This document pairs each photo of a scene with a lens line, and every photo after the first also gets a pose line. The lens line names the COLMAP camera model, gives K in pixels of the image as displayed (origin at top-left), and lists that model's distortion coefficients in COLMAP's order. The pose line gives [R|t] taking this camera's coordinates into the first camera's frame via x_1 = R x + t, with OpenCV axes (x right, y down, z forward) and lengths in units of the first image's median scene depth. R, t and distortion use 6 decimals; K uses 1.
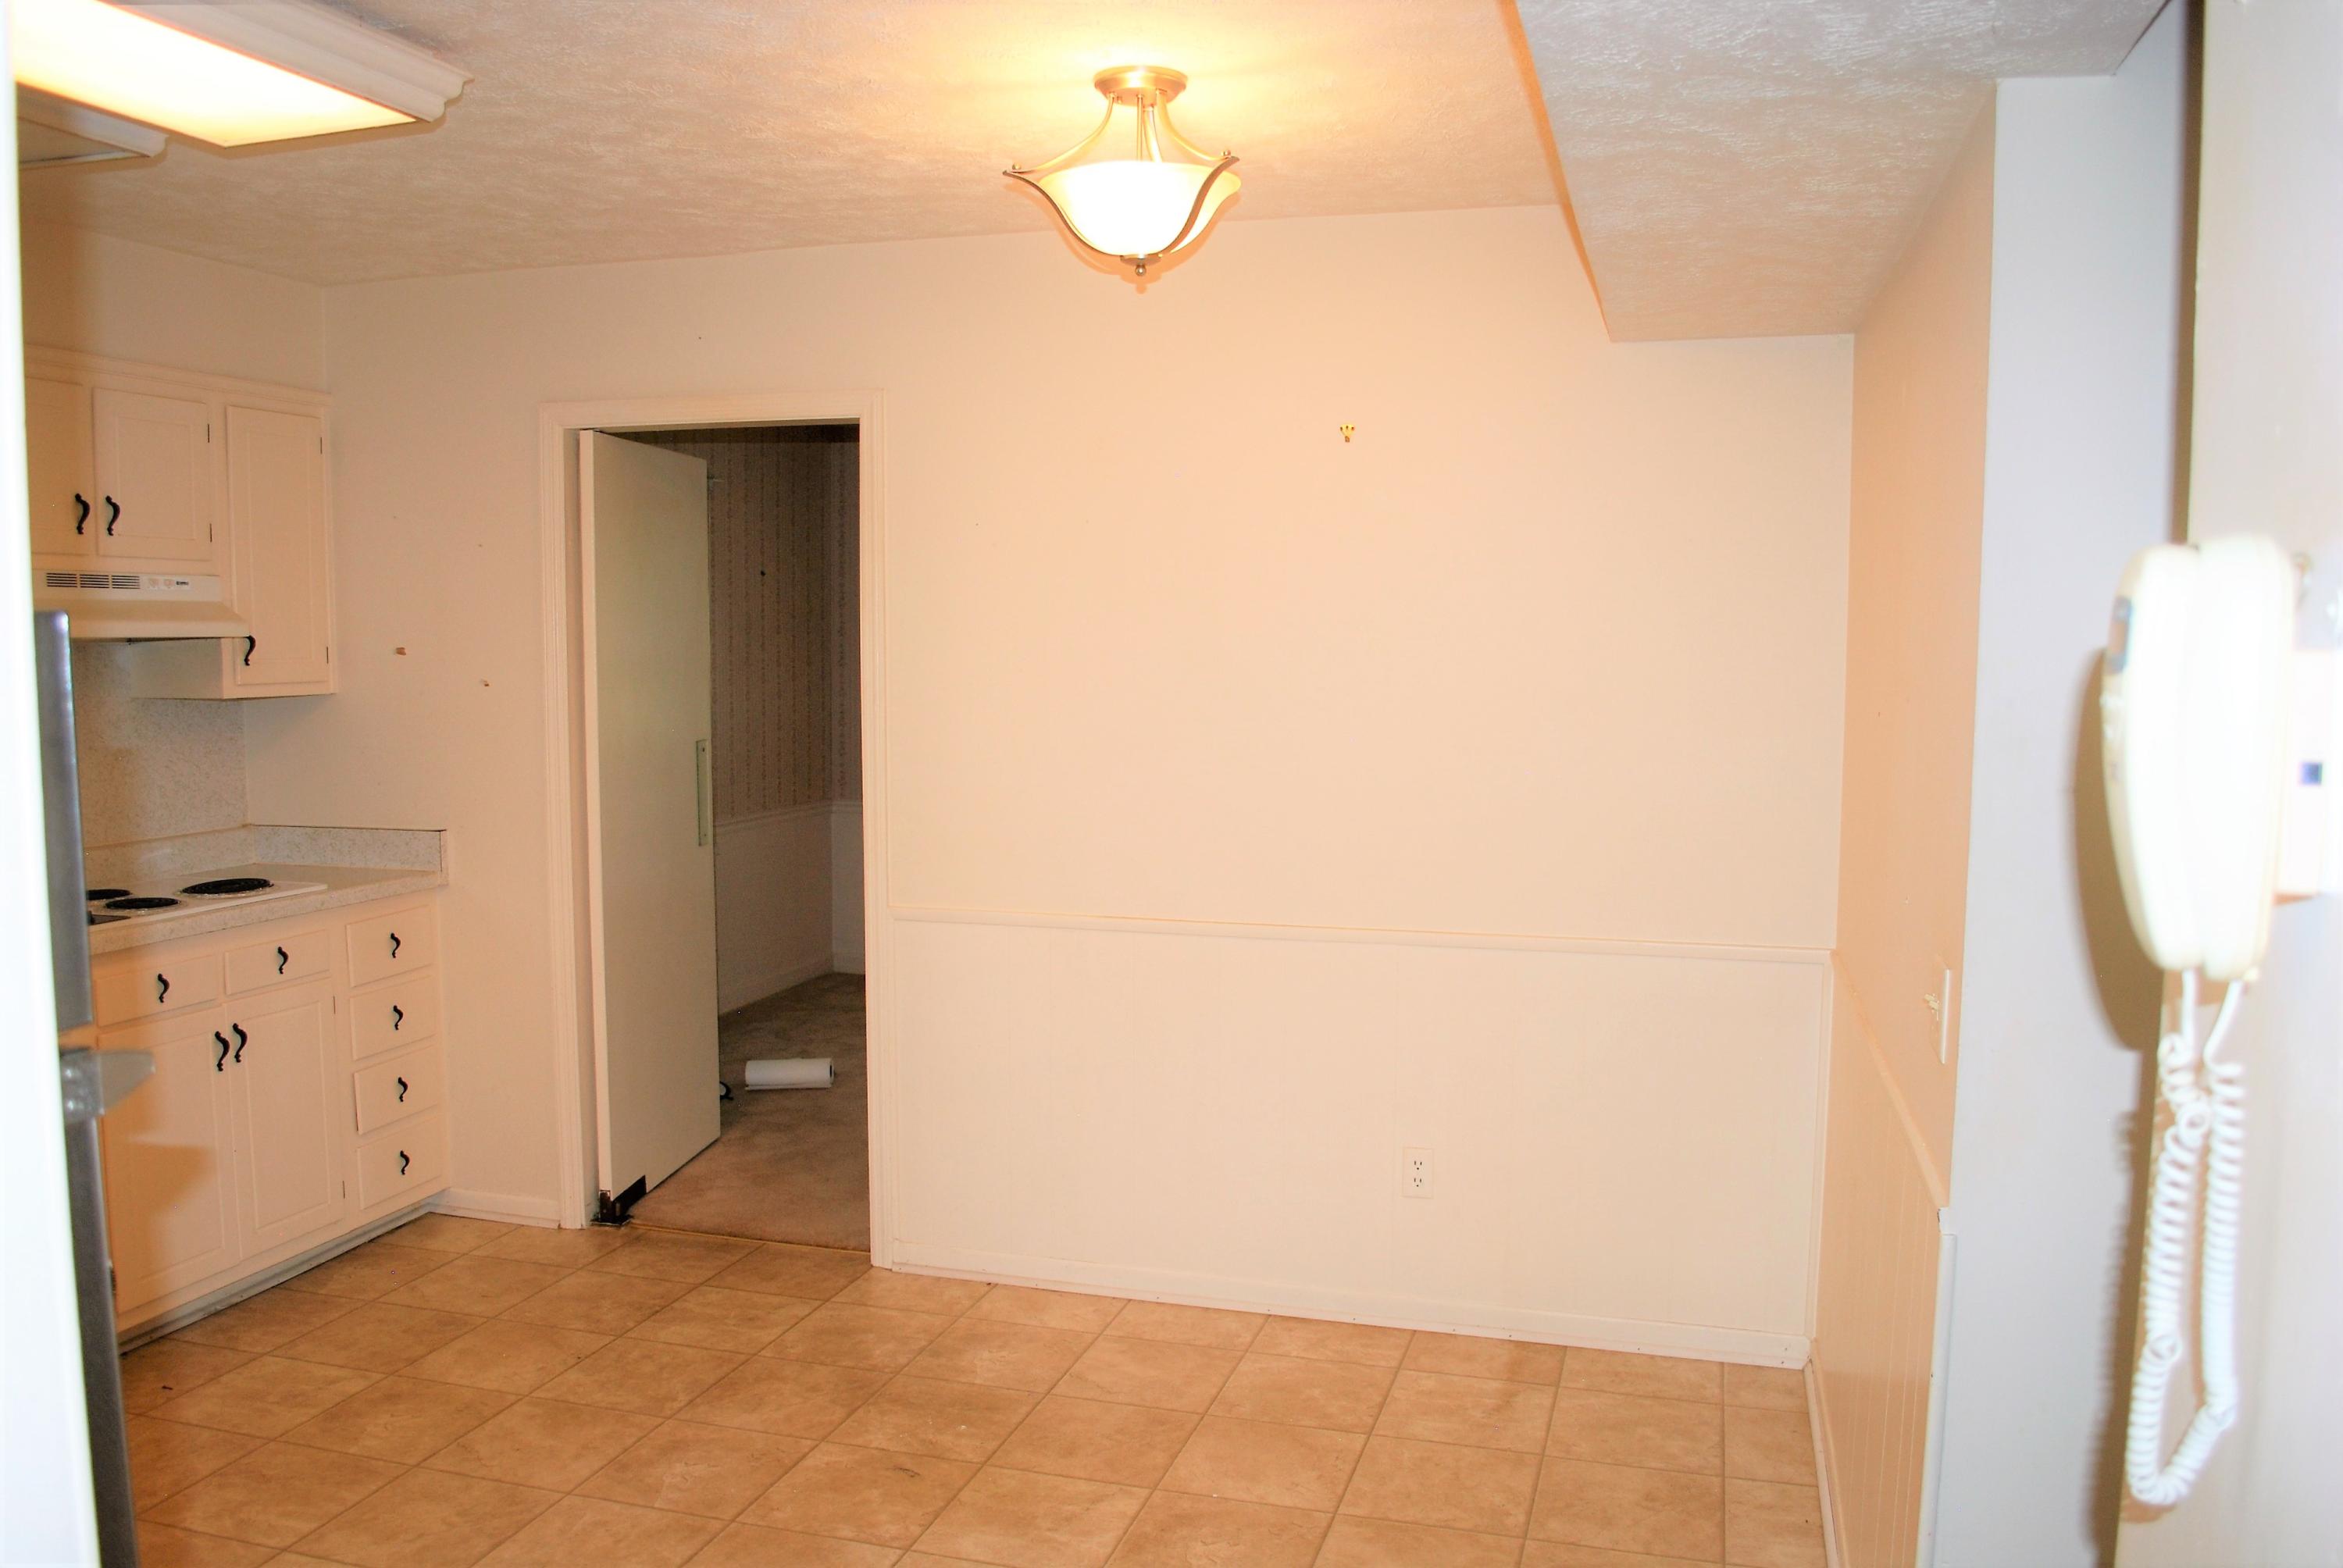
lens RADIAL K [[1846.1, 0, 1189.0], [0, 1846.1, 796.2], [0, 0, 1]] dist [-0.090194, 0.016837]
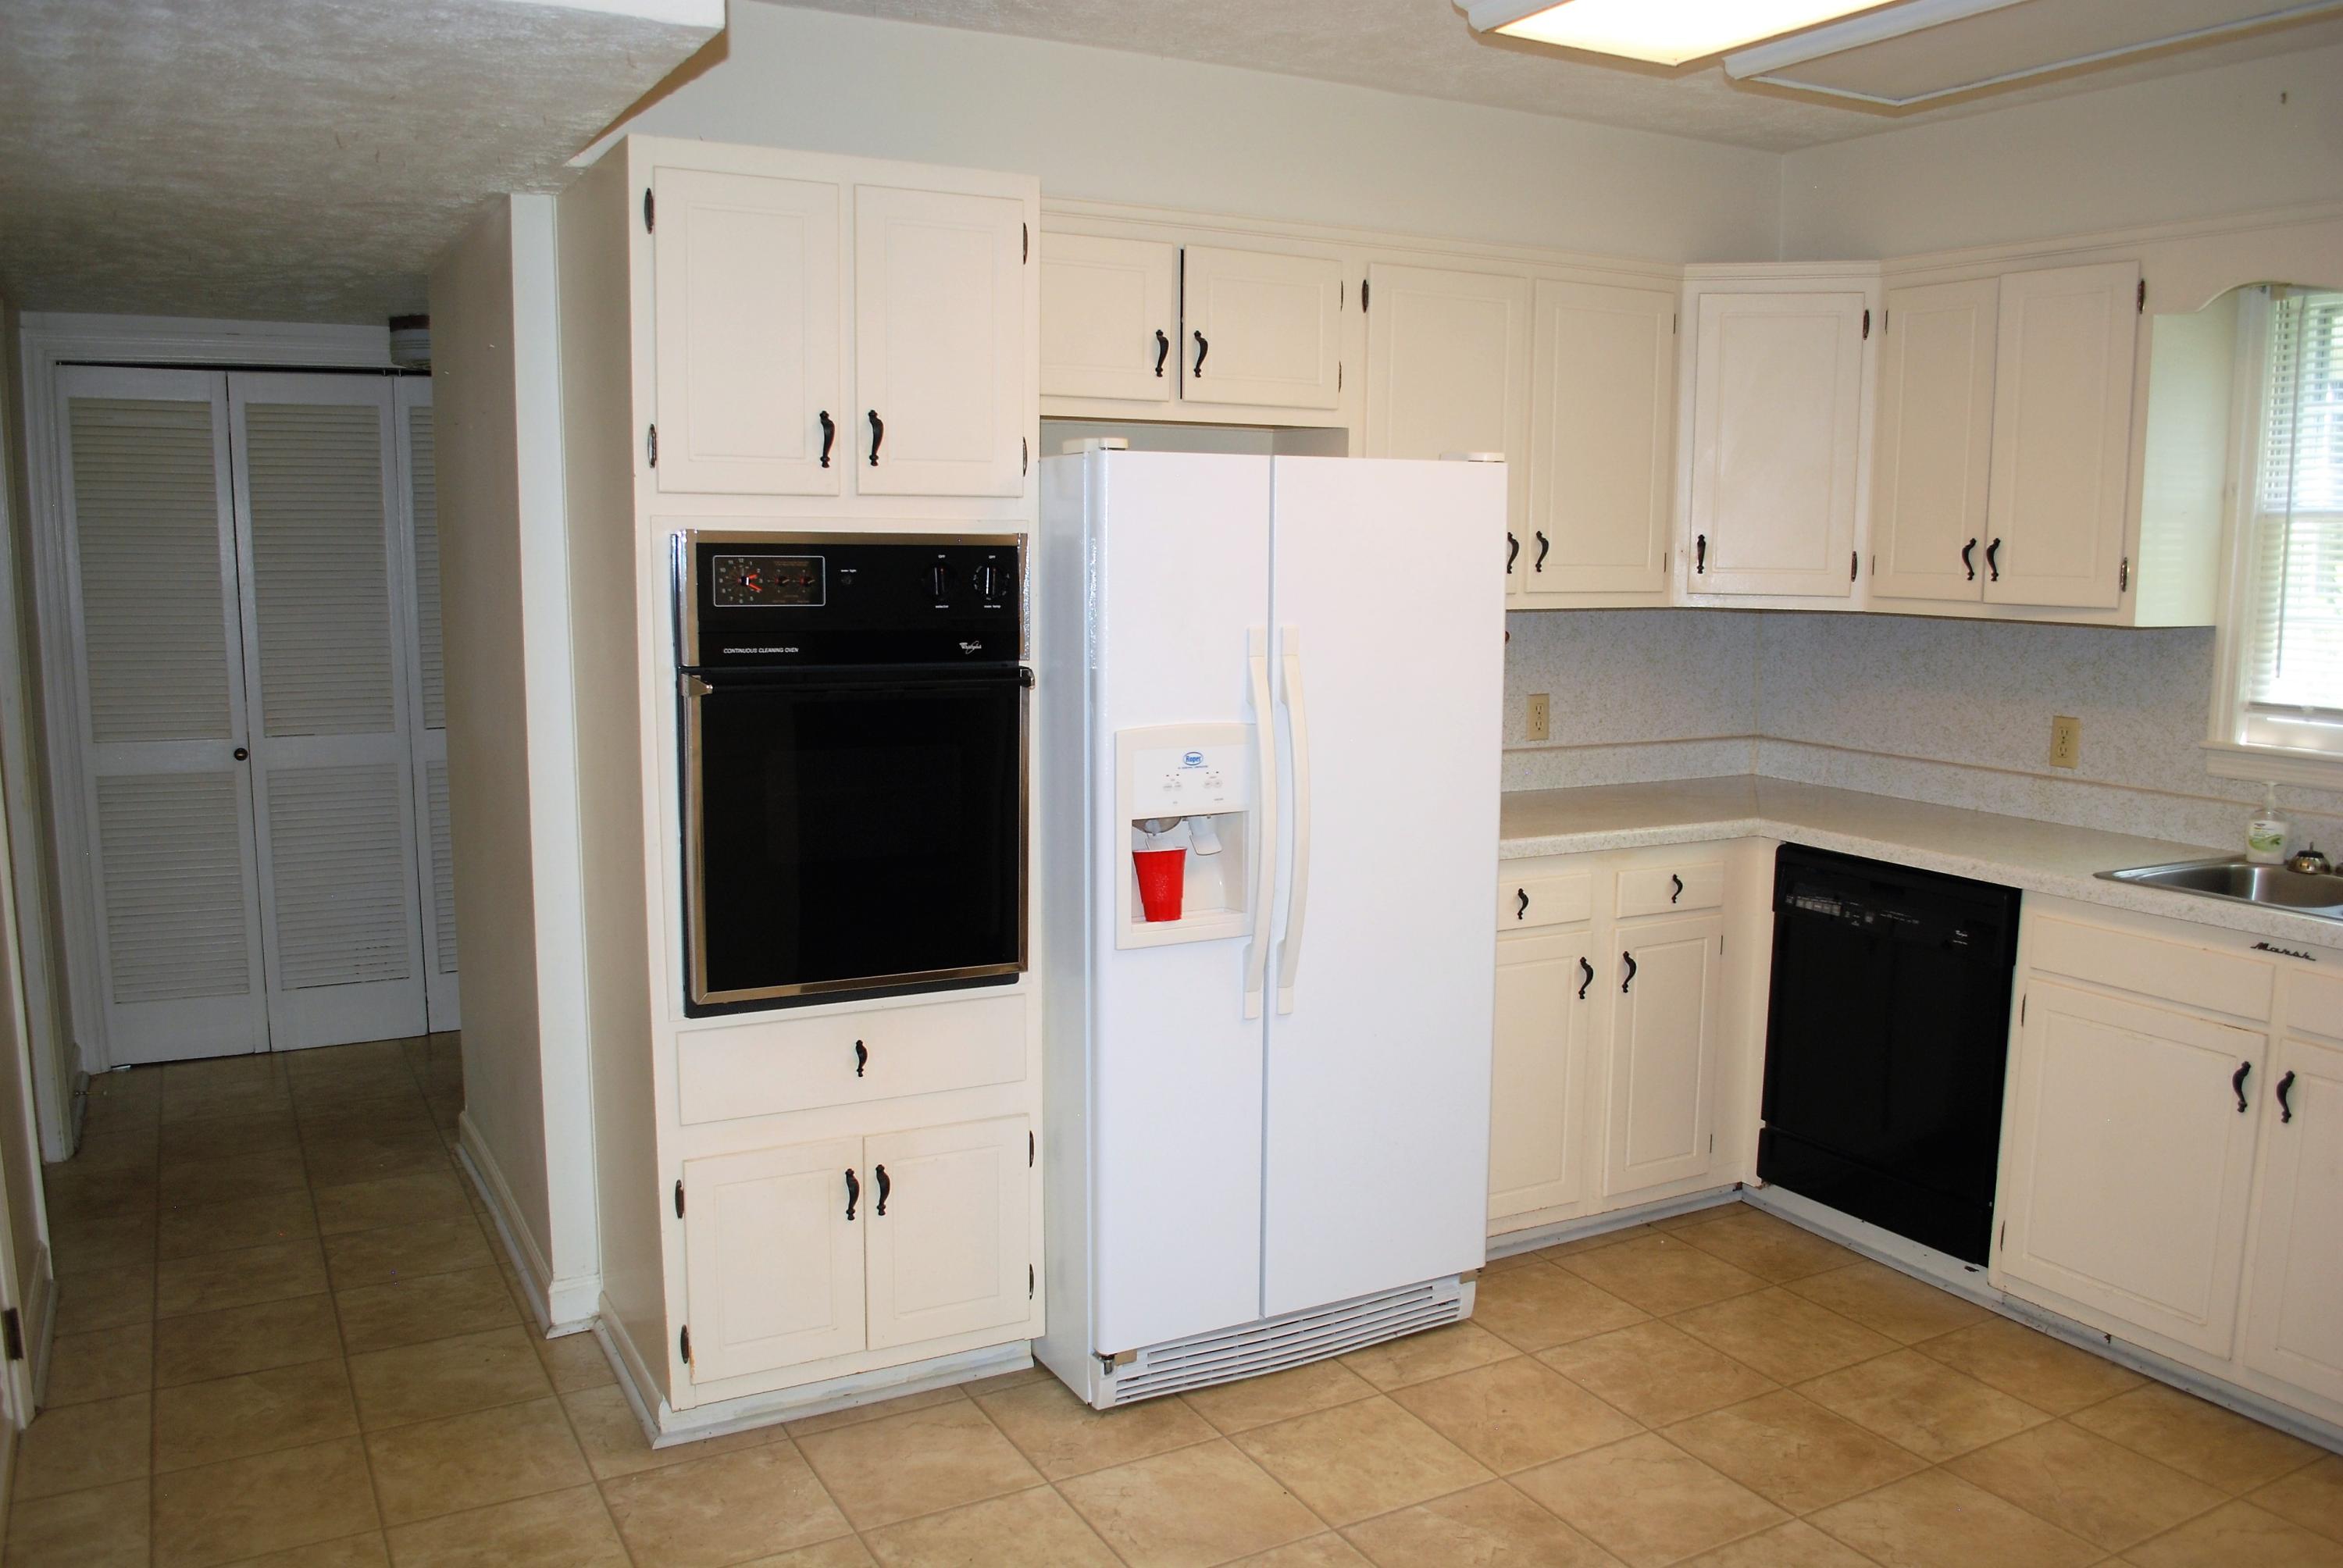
lens RADIAL K [[1846.1, 0, 1189.0], [0, 1846.1, 796.2], [0, 0, 1]] dist [-0.090194, 0.016837]
pose [[-0.723461, 0.085286, -0.685077, 0.221671], [-0.067554, 0.978832, 0.193195, -0.072060], [0.687052, 0.186049, -0.702386, 0.868067]]
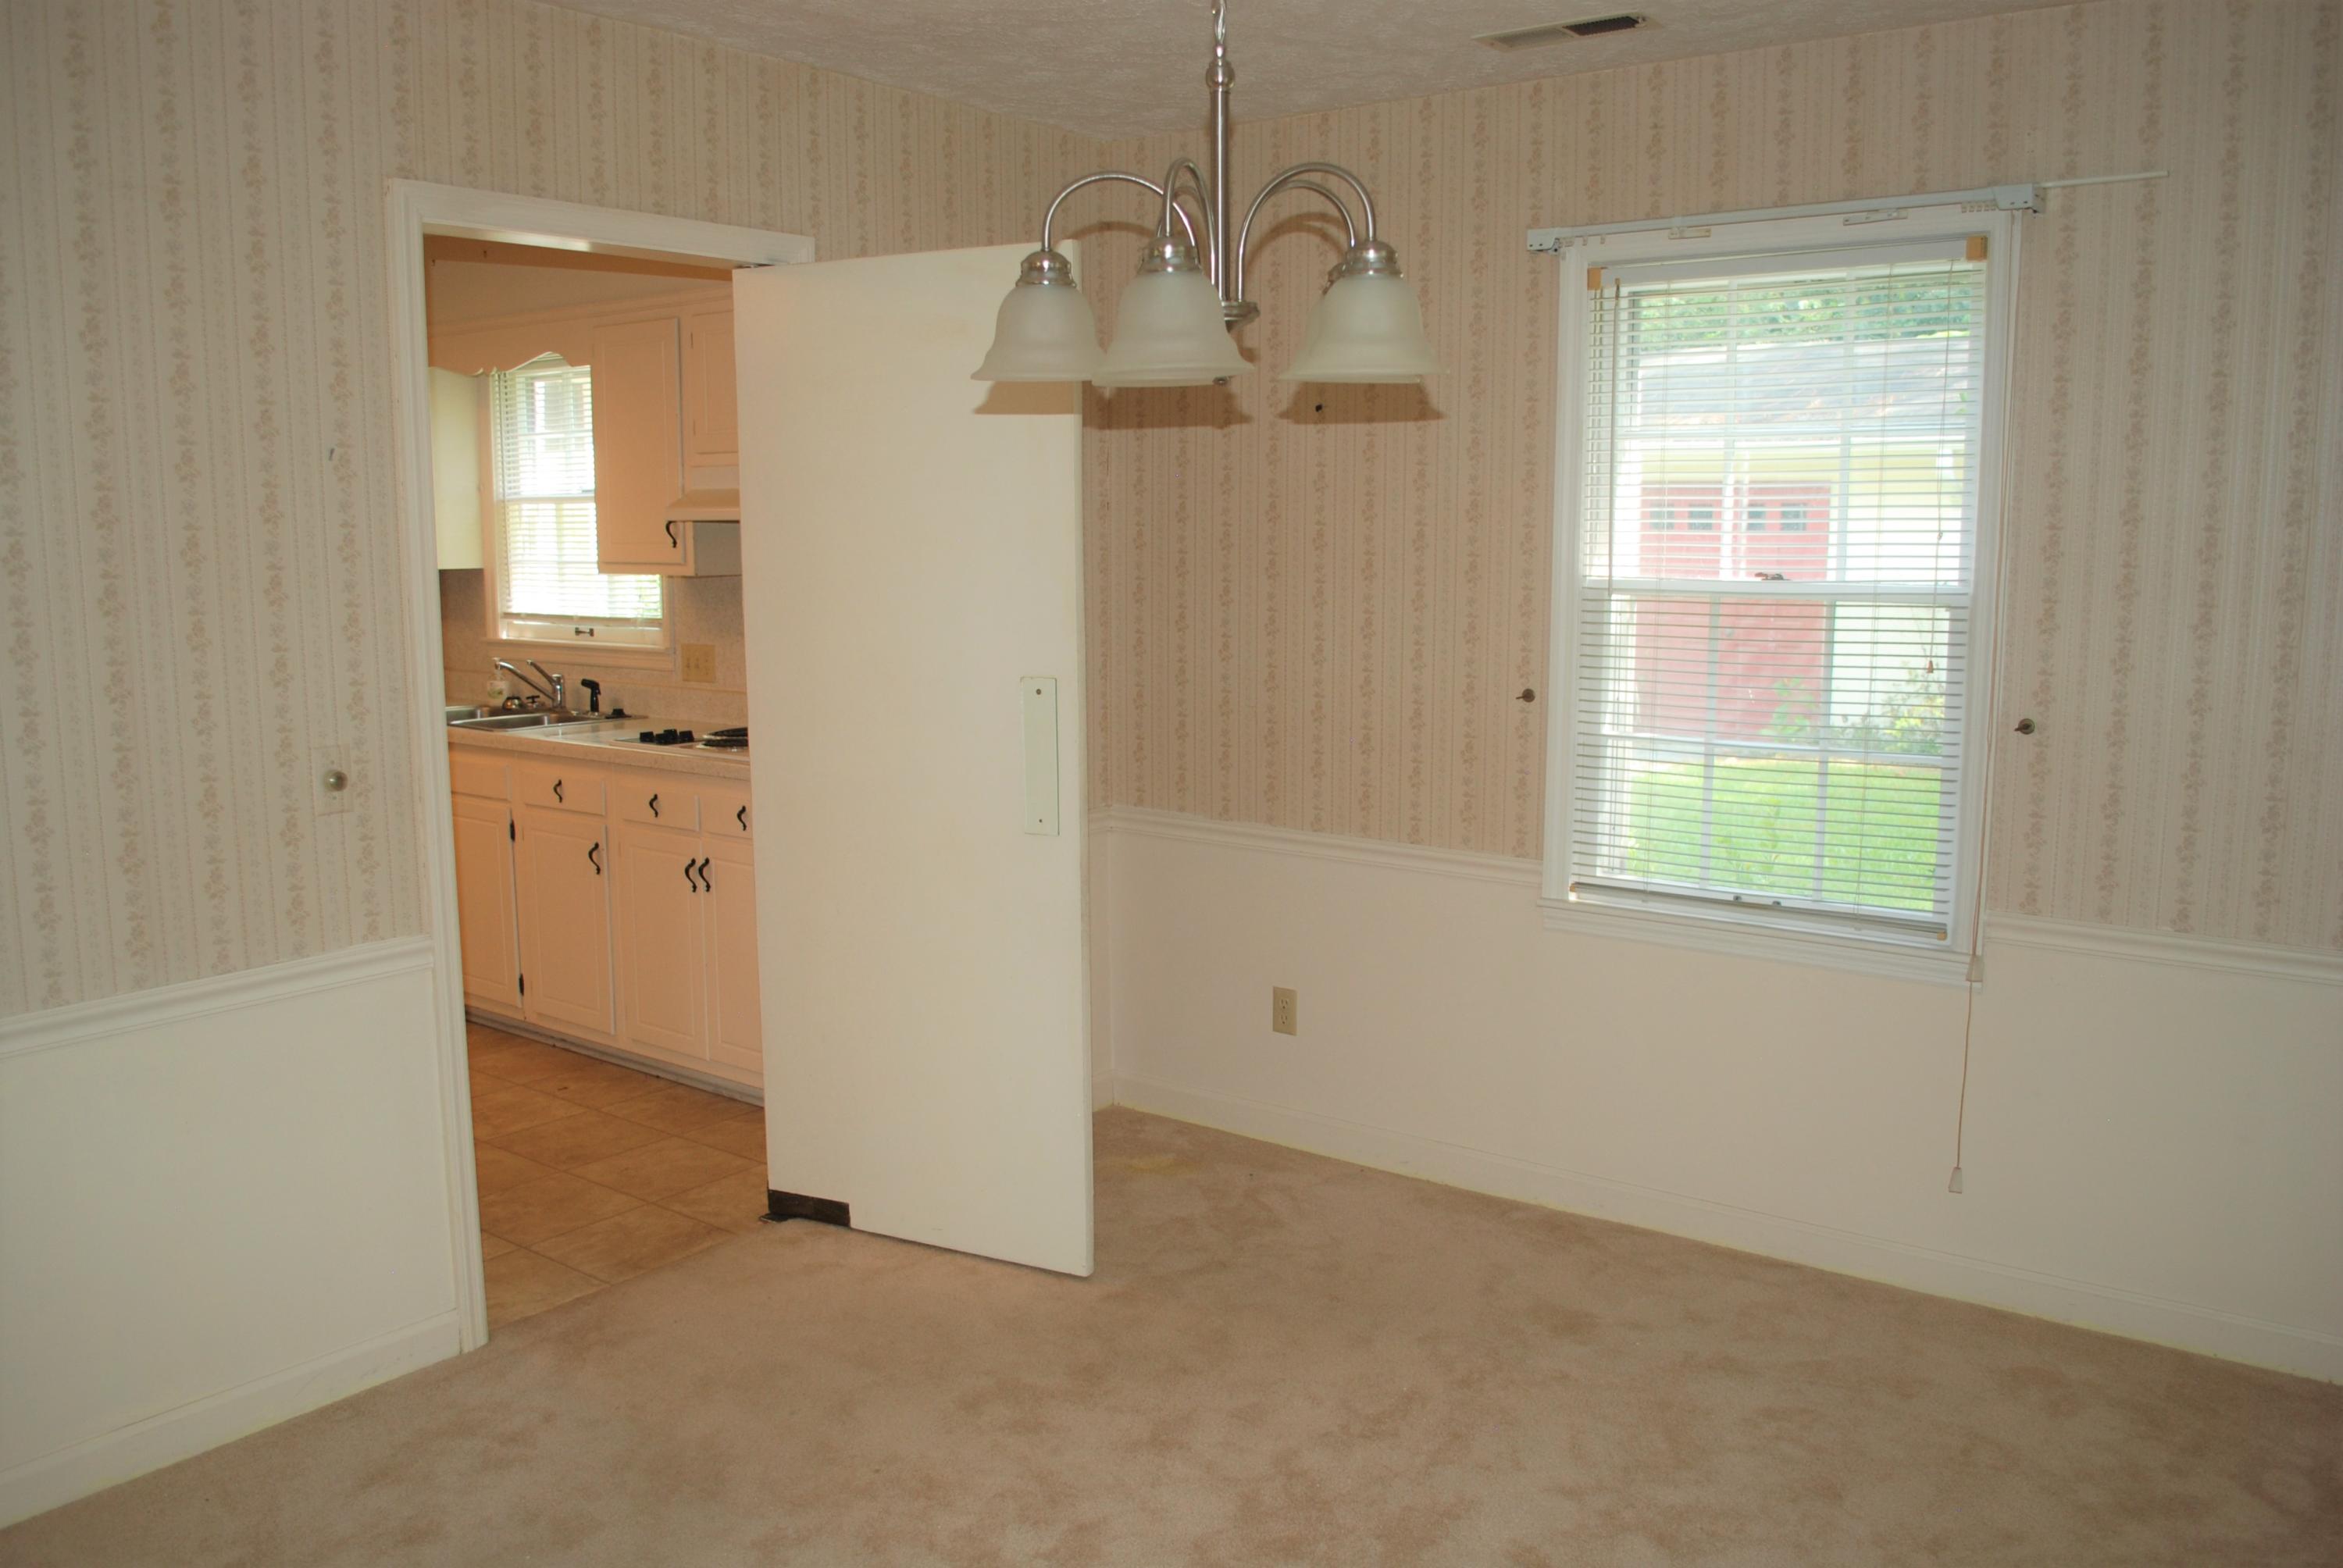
lens RADIAL K [[1846.1, 0, 1189.0], [0, 1846.1, 796.2], [0, 0, 1]] dist [-0.090194, 0.016837]
pose [[-0.371923, 0.134355, -0.918489, 0.431662], [-0.076343, 0.981691, 0.174514, -0.141752], [0.925119, 0.135025, -0.354856, 1.708640]]
